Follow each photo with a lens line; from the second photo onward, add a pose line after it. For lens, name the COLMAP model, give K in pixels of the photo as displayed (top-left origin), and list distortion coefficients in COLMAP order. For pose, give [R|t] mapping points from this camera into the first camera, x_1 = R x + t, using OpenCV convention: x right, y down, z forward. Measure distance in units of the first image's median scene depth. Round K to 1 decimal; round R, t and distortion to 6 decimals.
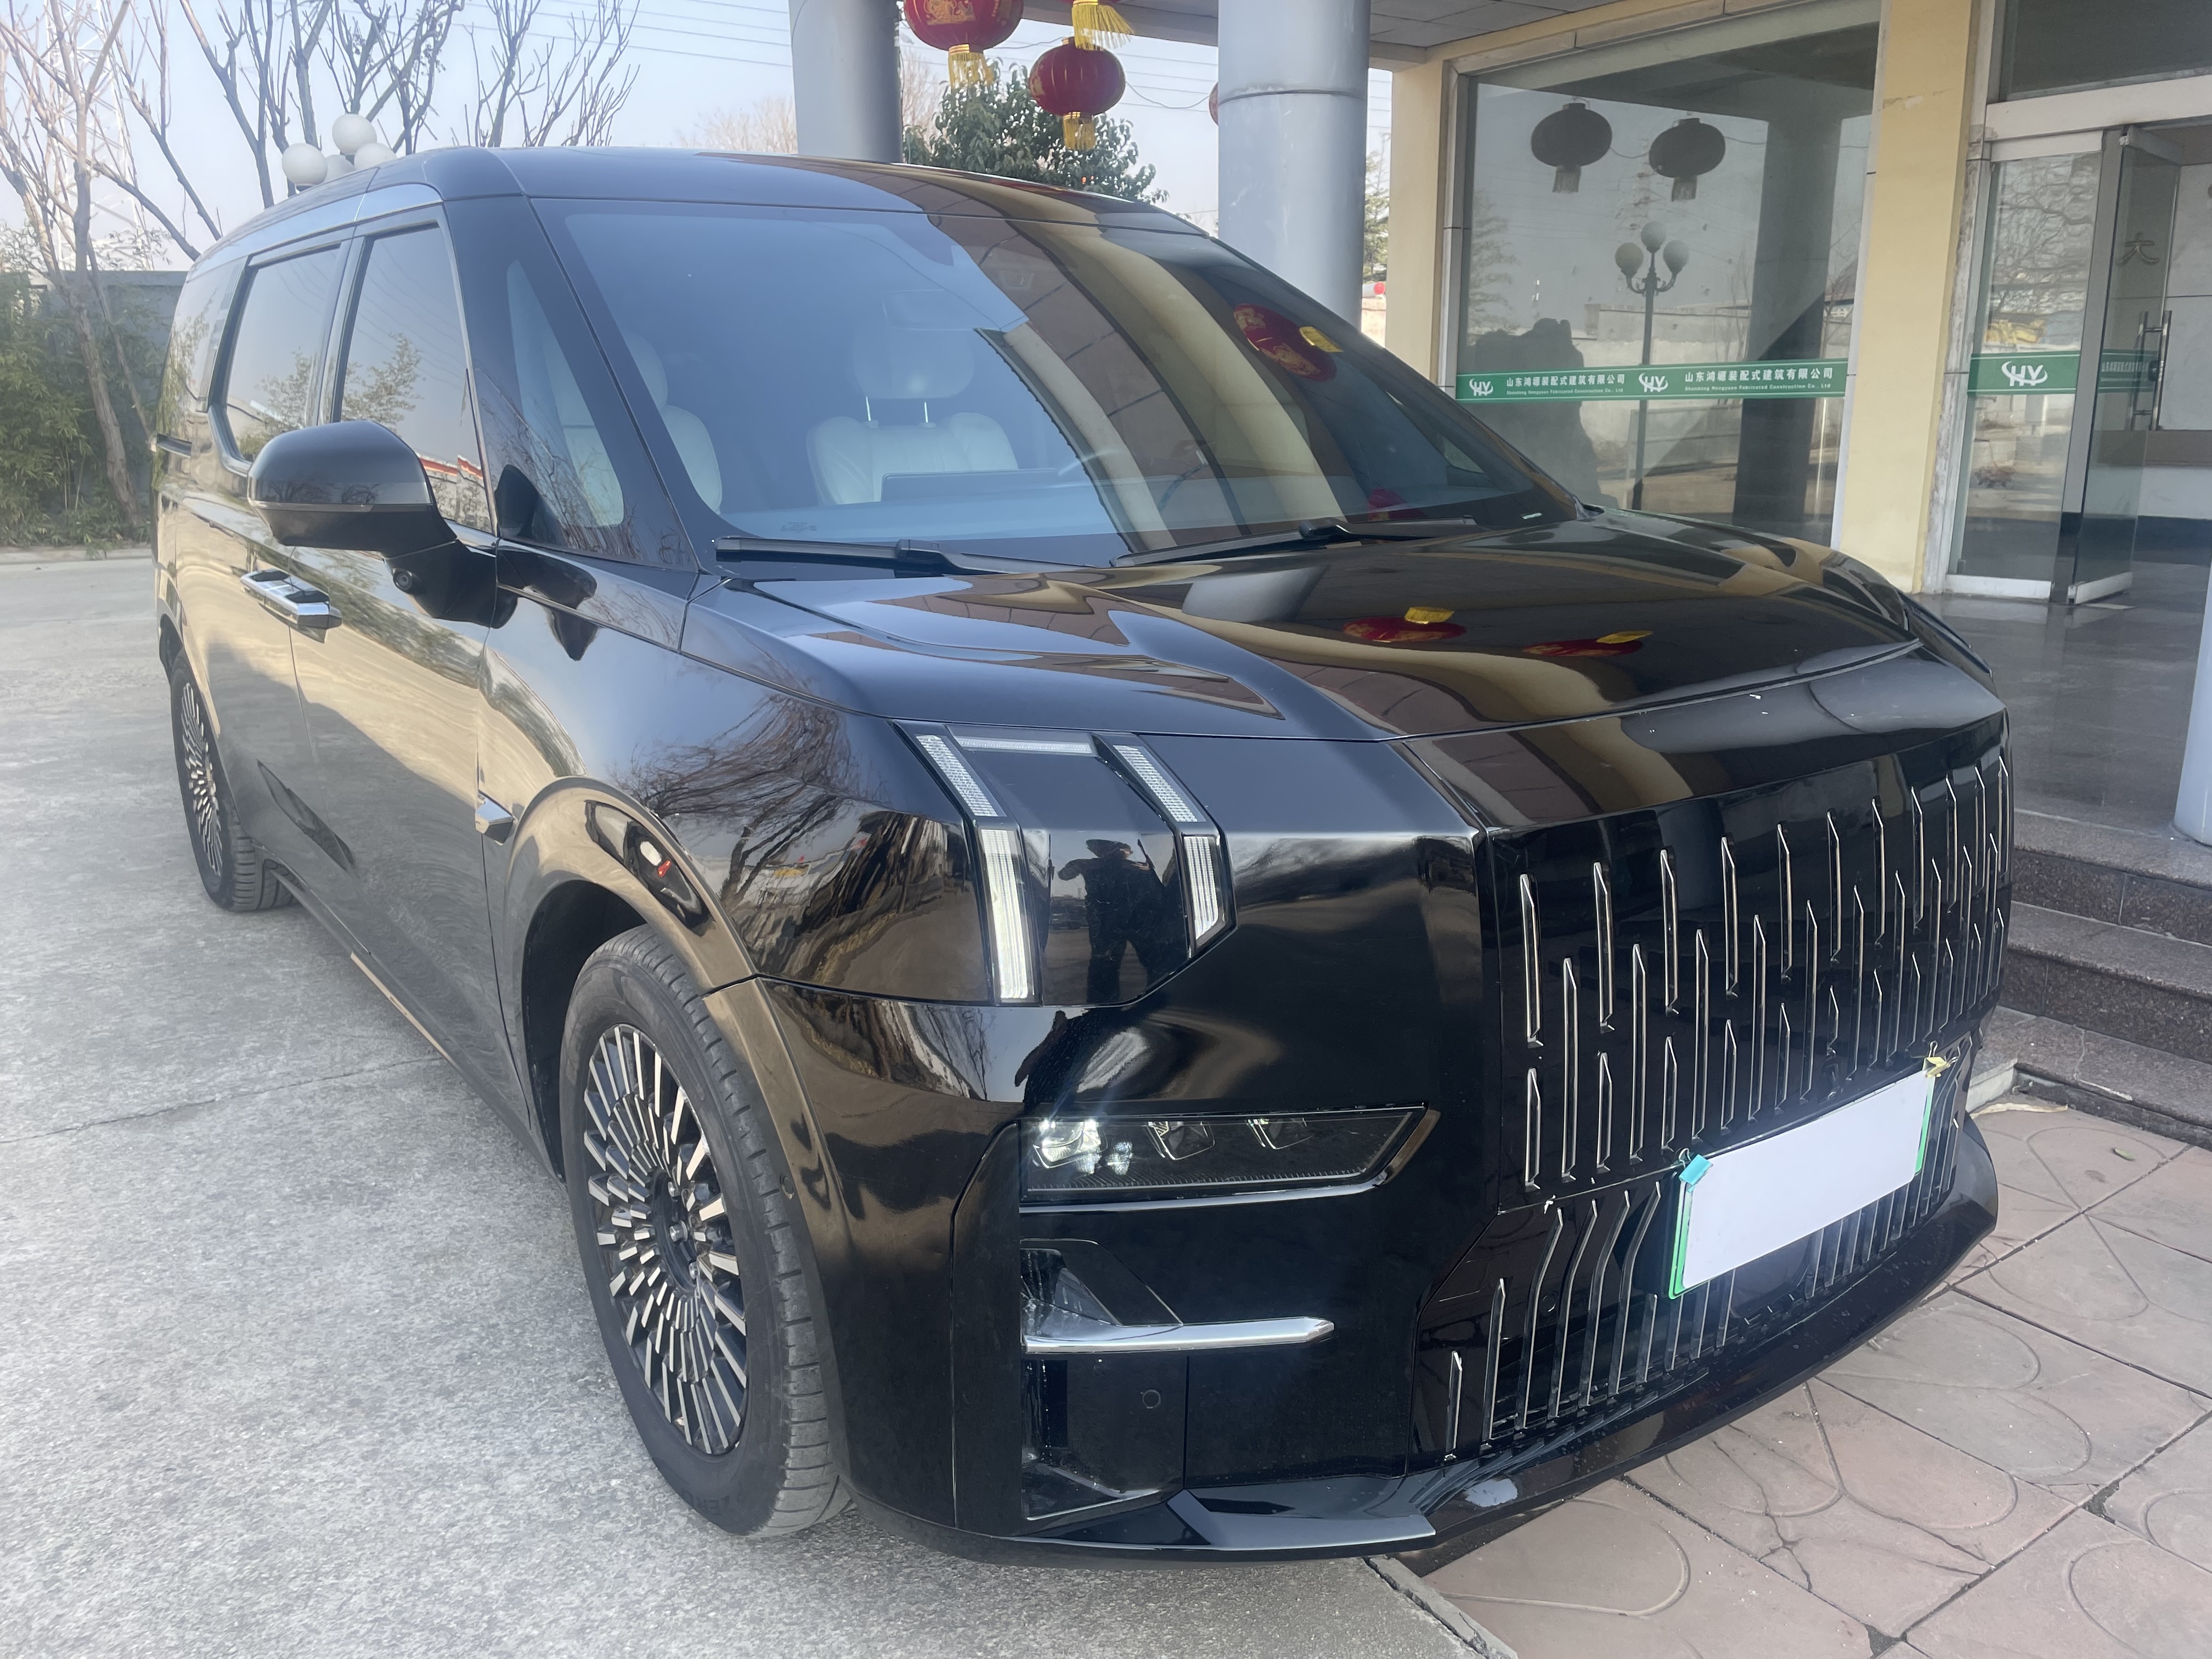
lens RADIAL K [[1681.5, 0, 1106.0], [0, 1681.5, 829.5], [0, 0, 1]] dist [0.002652, 0.000814]
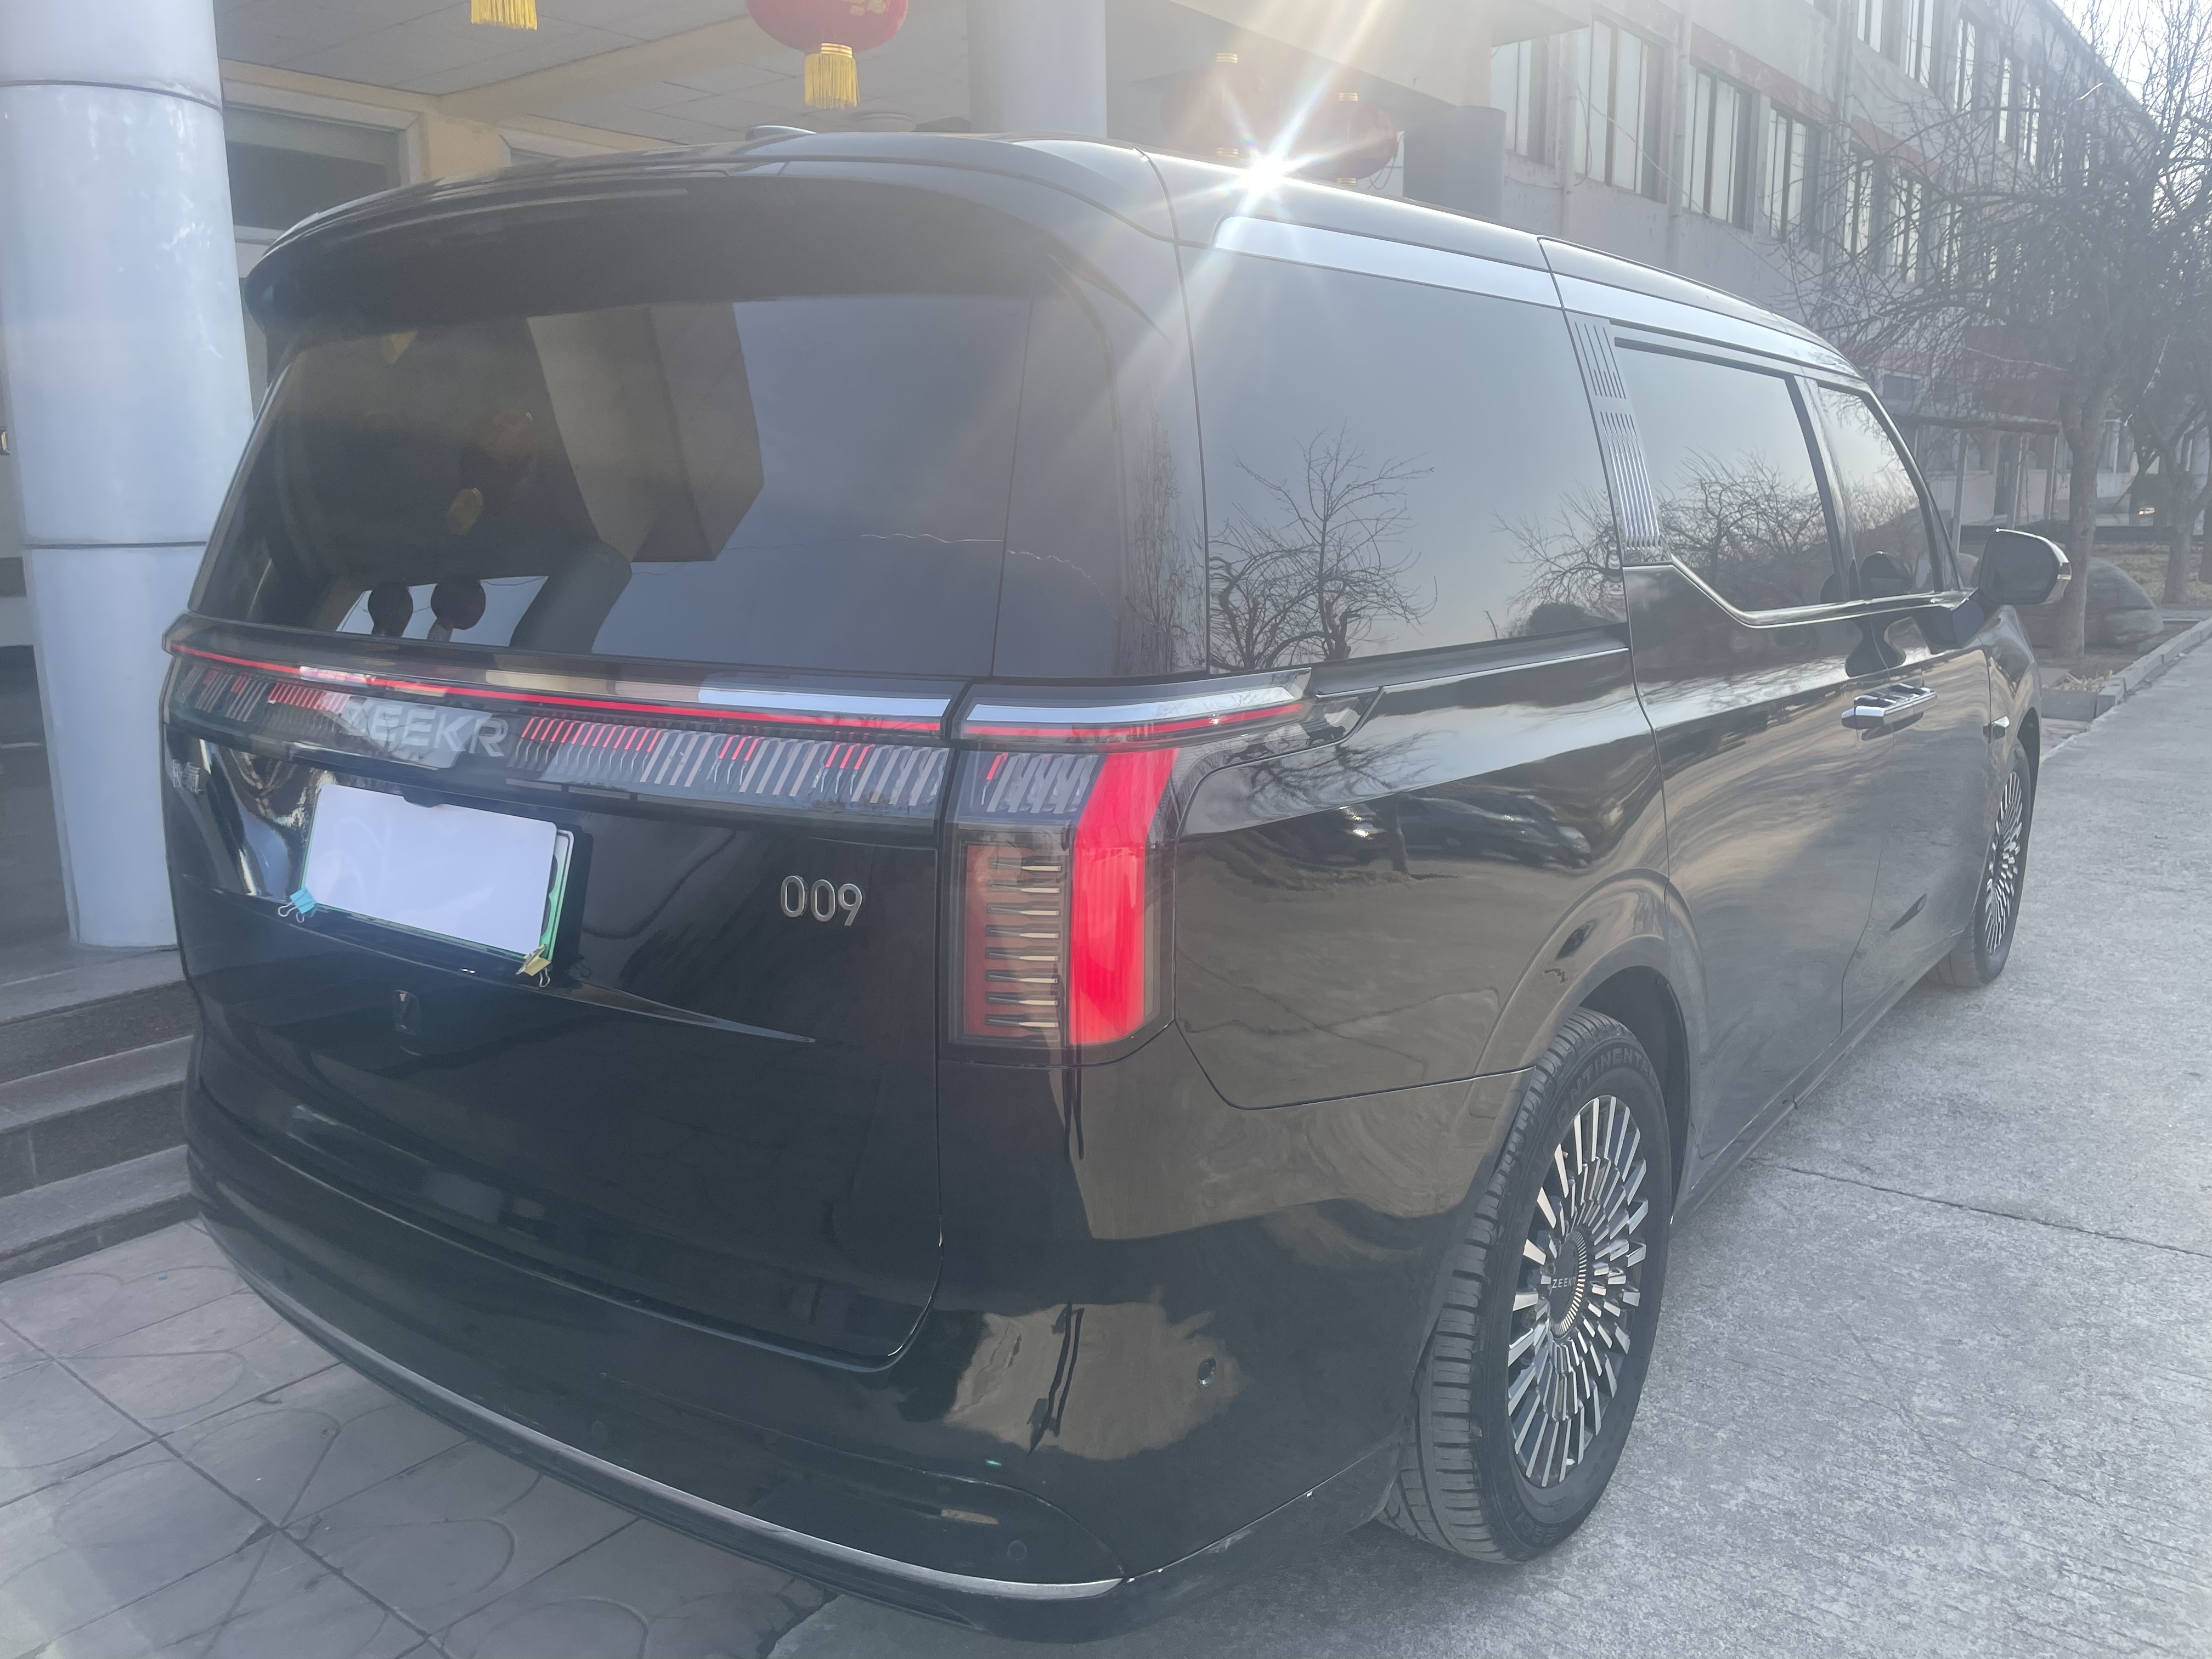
lens RADIAL K [[1681.5, 0, 1106.0], [0, 1681.5, 829.5], [0, 0, 1]] dist [0.002652, 0.000814]
pose [[-0.296203, -0.191163, 0.935799, -1.212428], [0.230239, 0.936584, 0.264199, -0.421351], [-0.926959, 0.293714, -0.233406, 1.562036]]
